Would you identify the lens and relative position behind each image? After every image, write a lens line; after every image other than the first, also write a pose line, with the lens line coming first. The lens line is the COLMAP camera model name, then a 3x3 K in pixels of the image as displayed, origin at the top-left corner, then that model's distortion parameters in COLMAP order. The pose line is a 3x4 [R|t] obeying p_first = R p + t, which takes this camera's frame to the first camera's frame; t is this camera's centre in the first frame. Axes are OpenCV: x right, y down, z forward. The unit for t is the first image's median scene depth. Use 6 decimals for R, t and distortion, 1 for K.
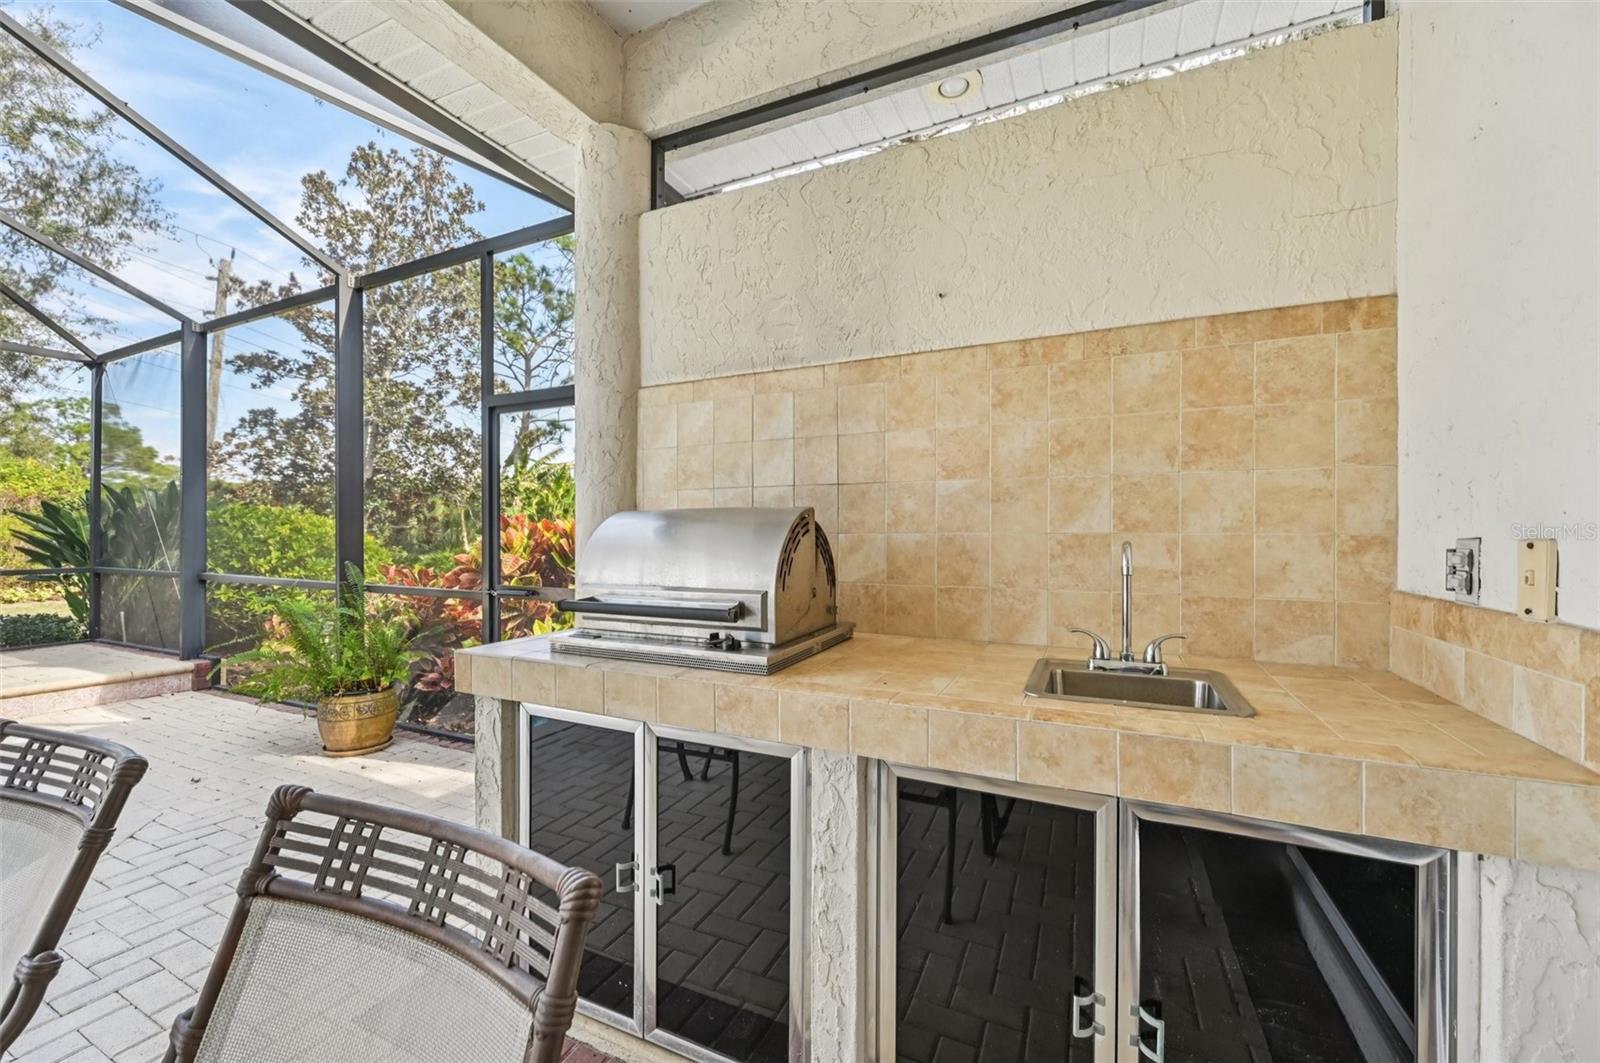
lens RADIAL K [[632.2, 0, 799.5], [0, 632.2, 530.0], [0, 0, 1]] dist [-0.000116, -0.000116]
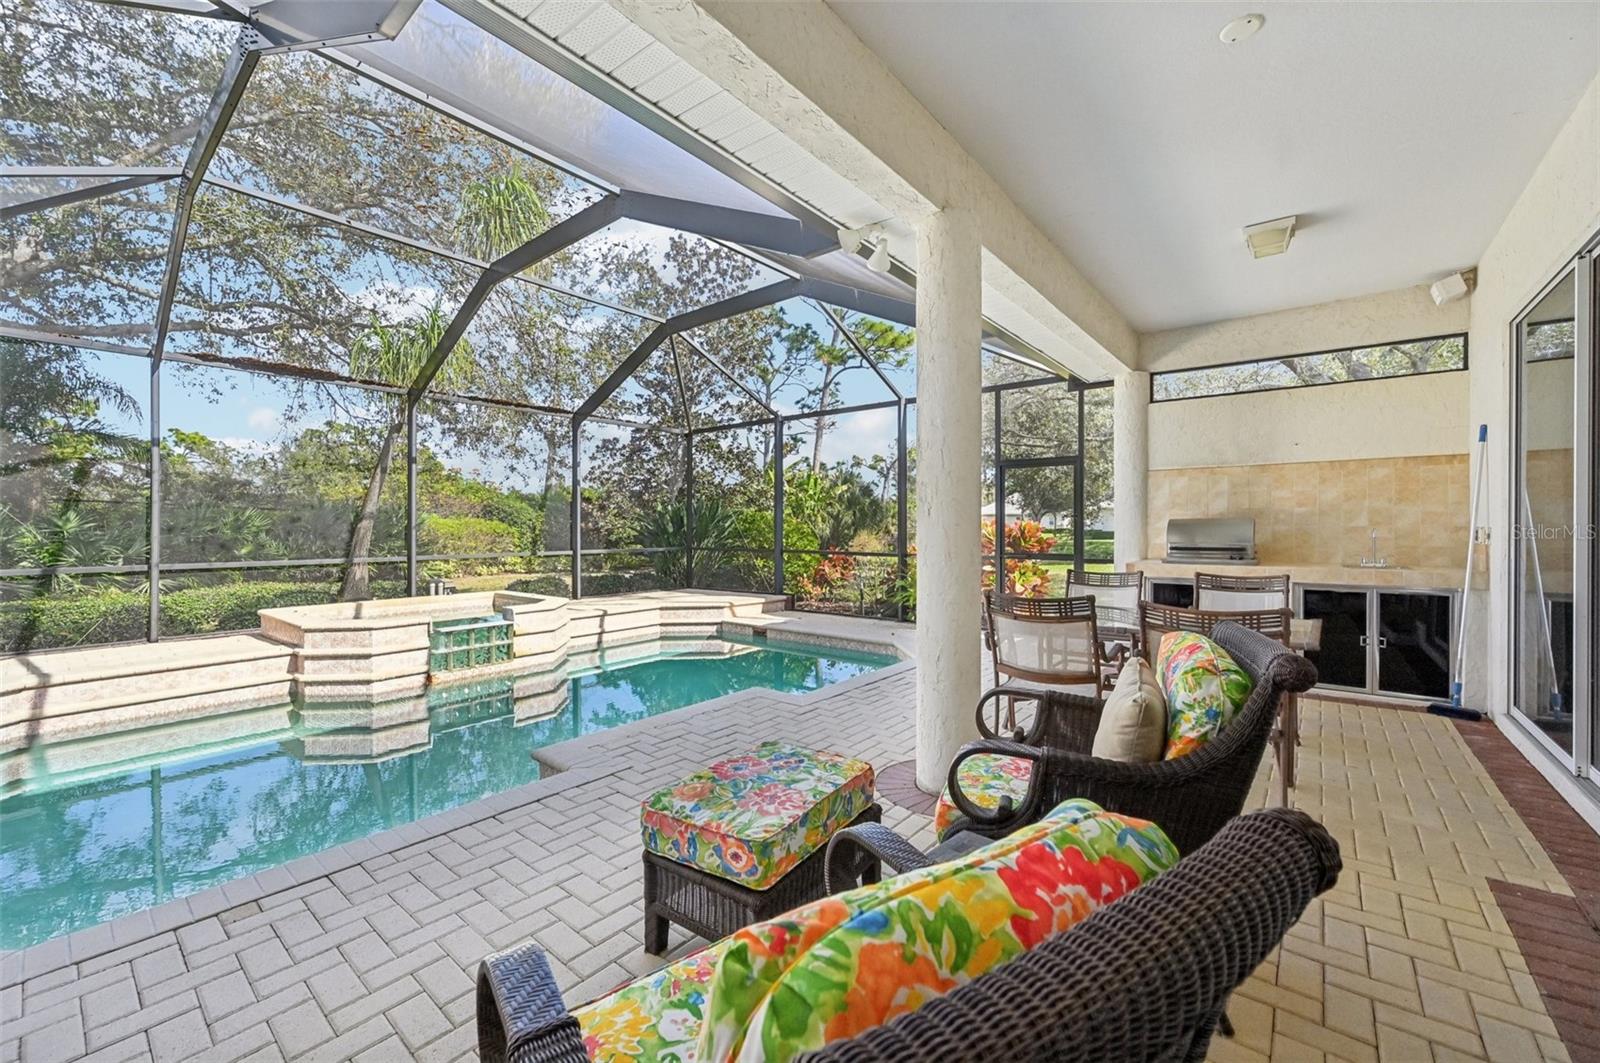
lens RADIAL K [[632.2, 0, 798.6], [0, 632.2, 526.1], [0, 0, 1]] dist [-0.000116, -0.000116]
pose [[0.971662, -0.002283, -0.236364, -1.318637], [0.002238, 0.999997, -0.000462, 0.001040], [0.236364, -0.000080, 0.971665, -2.374861]]
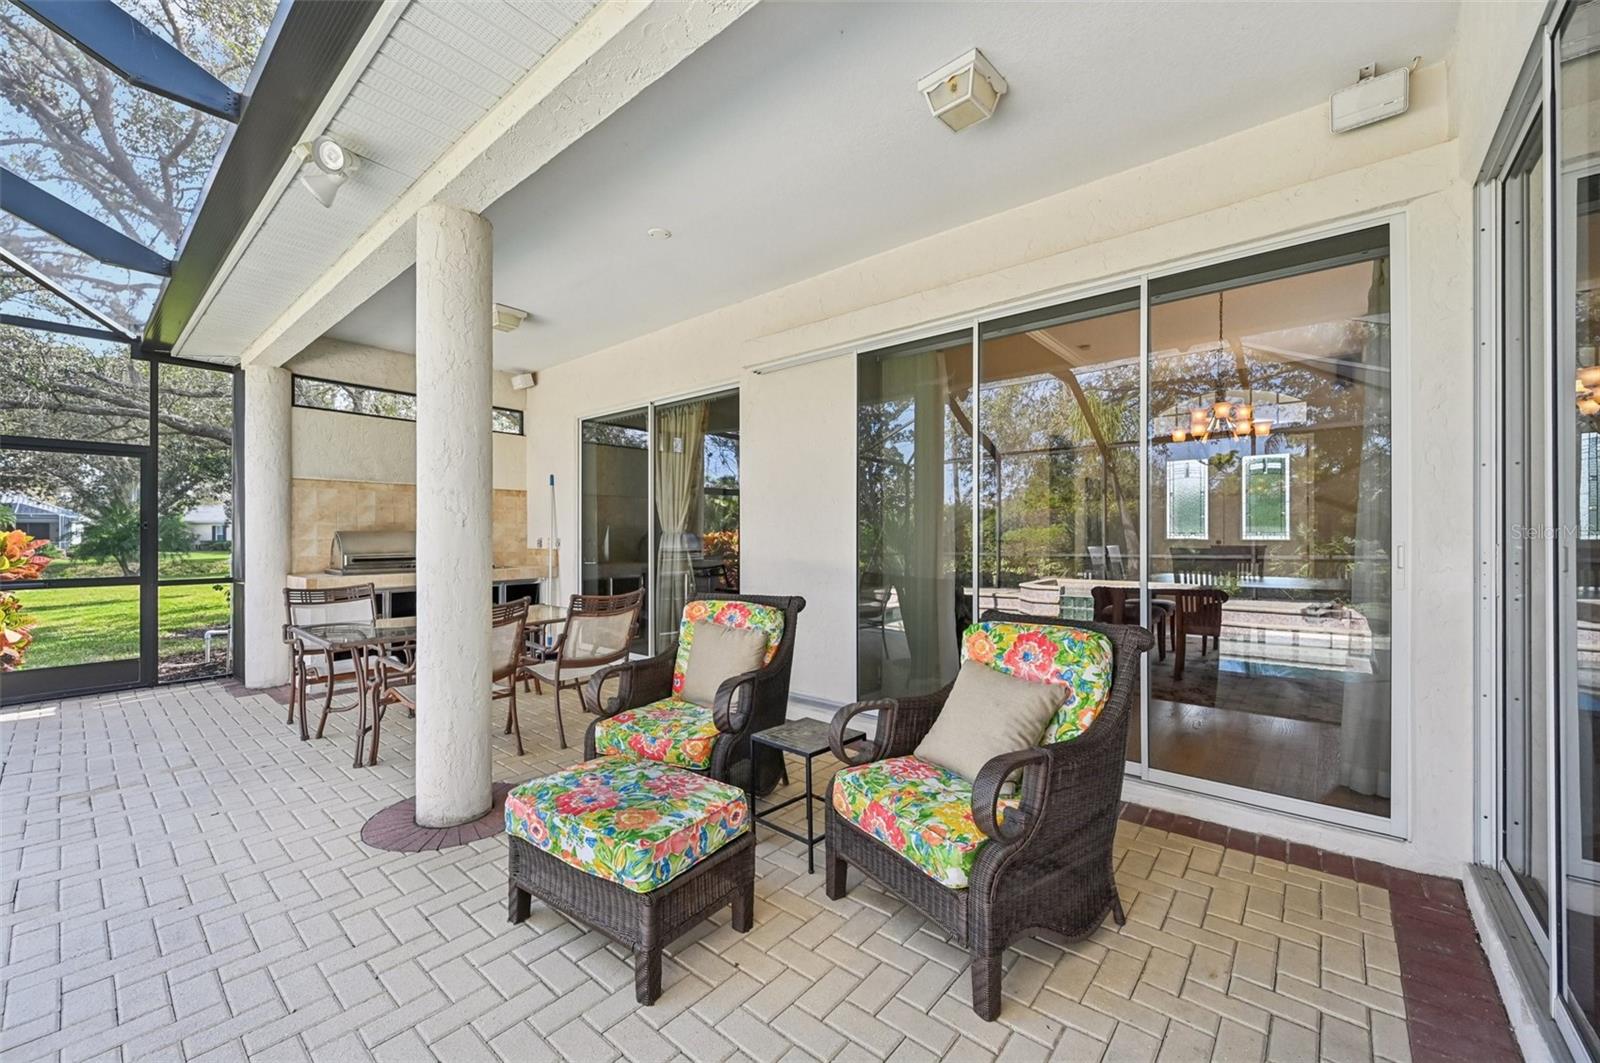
lens RADIAL K [[632.2, 0, 801.1], [0, 632.2, 535.0], [0, 0, 1]] dist [-0.000116, -0.000116]
pose [[0.254999, -0.000190, 0.966941, -2.652579], [0.003871, 0.999992, -0.000824, -0.002552], [-0.966934, 0.003953, 0.254998, -1.892787]]
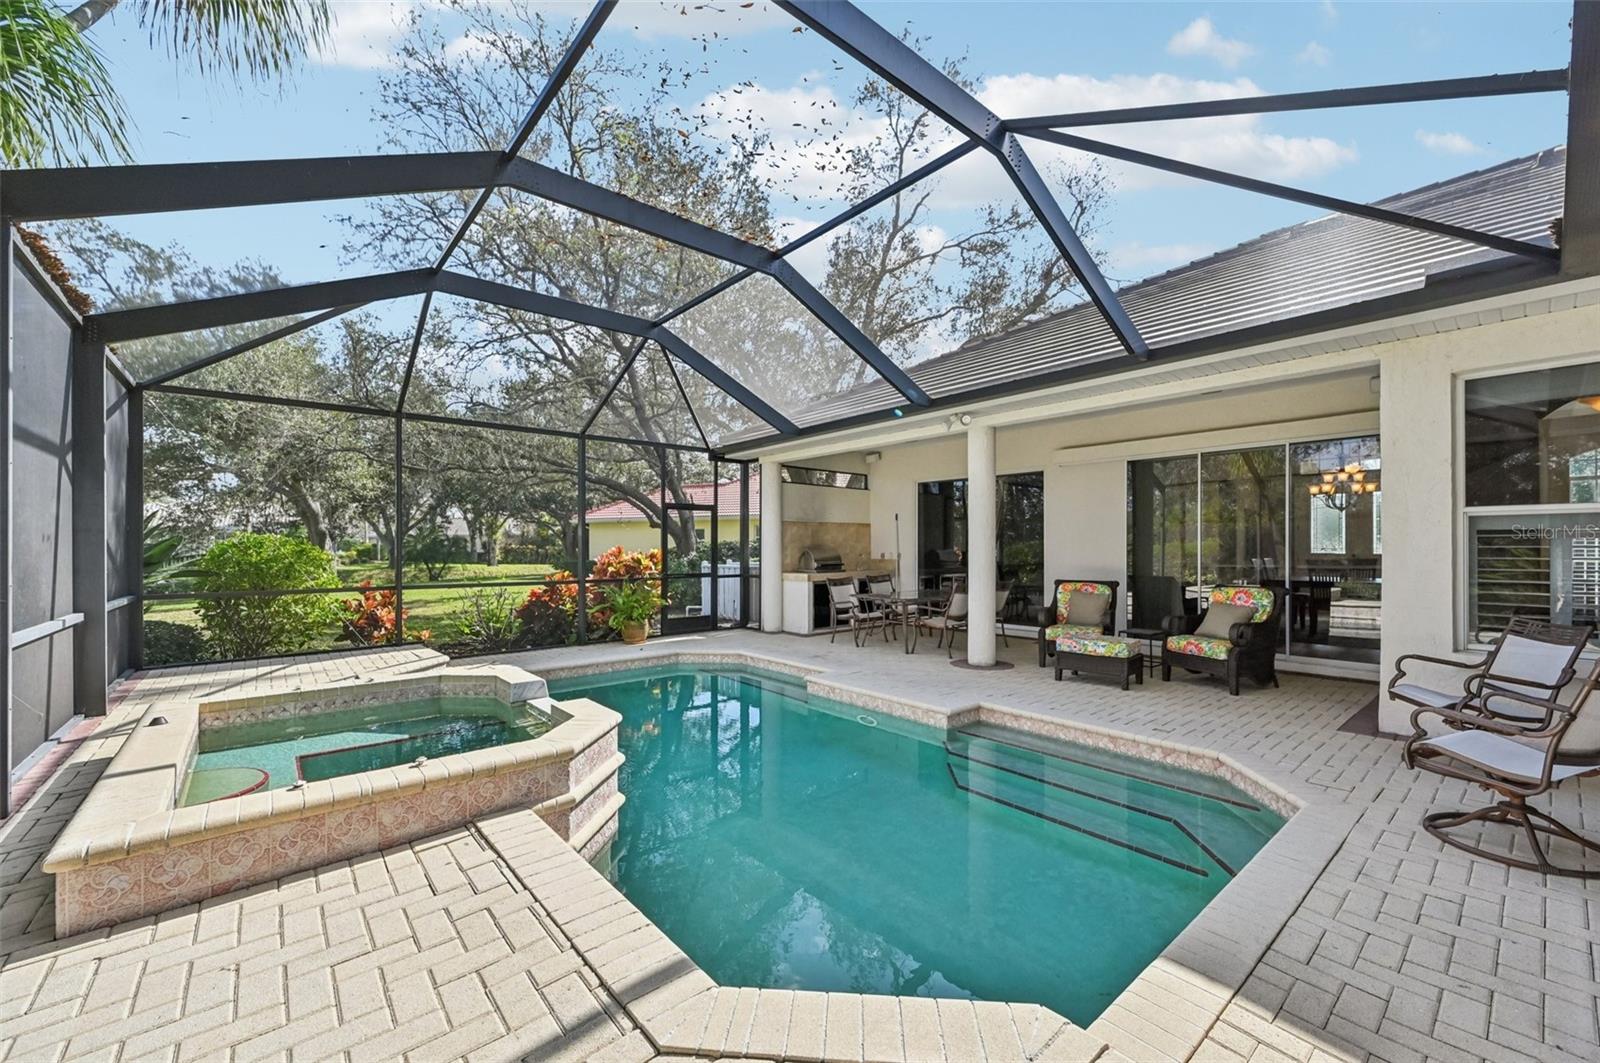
lens RADIAL K [[632.2, 0, 804.4], [0, 632.2, 541.7], [0, 0, 1]] dist [-0.000116, -0.000116]
pose [[0.413440, 0.005447, 0.910515, -5.424495], [0.004631, 0.999957, -0.008085, -0.054812], [-0.910520, 0.007559, 0.413397, -1.278647]]
